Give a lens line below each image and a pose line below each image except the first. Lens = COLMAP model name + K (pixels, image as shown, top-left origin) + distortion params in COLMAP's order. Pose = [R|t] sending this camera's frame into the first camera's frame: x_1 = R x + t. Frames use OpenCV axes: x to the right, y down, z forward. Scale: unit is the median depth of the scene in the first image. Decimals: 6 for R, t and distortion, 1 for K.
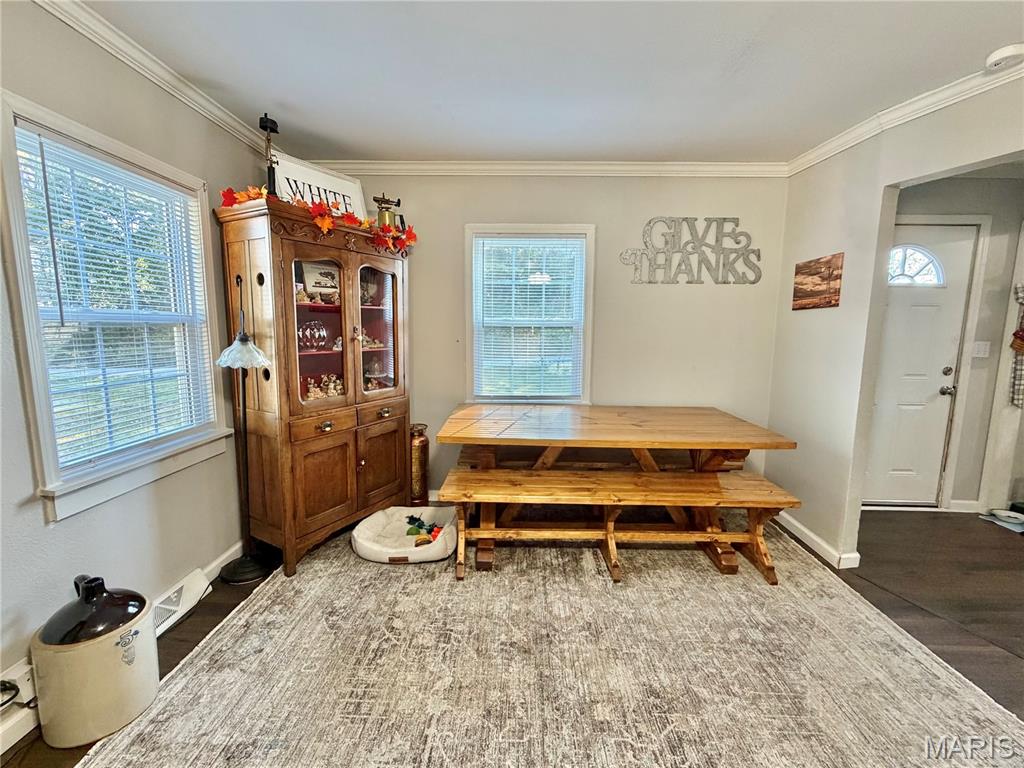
lens RADIAL K [[437.7, 0, 507.7], [0, 437.7, 384.7], [0, 0, 1]] dist [0.000577, -0.000399]
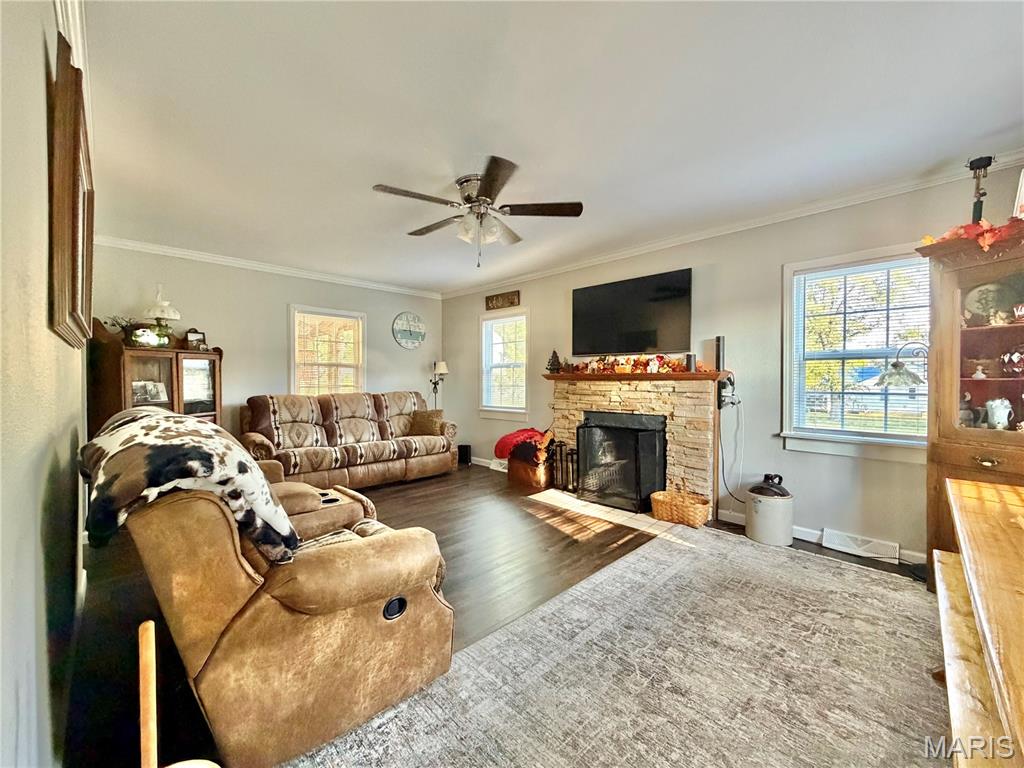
lens RADIAL K [[410.6, 0, 507.5], [0, 410.6, 383.4], [0, 0, 1]] dist [-0.001554, -0.000498]
pose [[-0.701806, -0.004044, -0.712357, 0.865835], [-0.100411, 0.990562, 0.093301, -0.040375], [0.705256, 0.137008, -0.695588, 0.864282]]
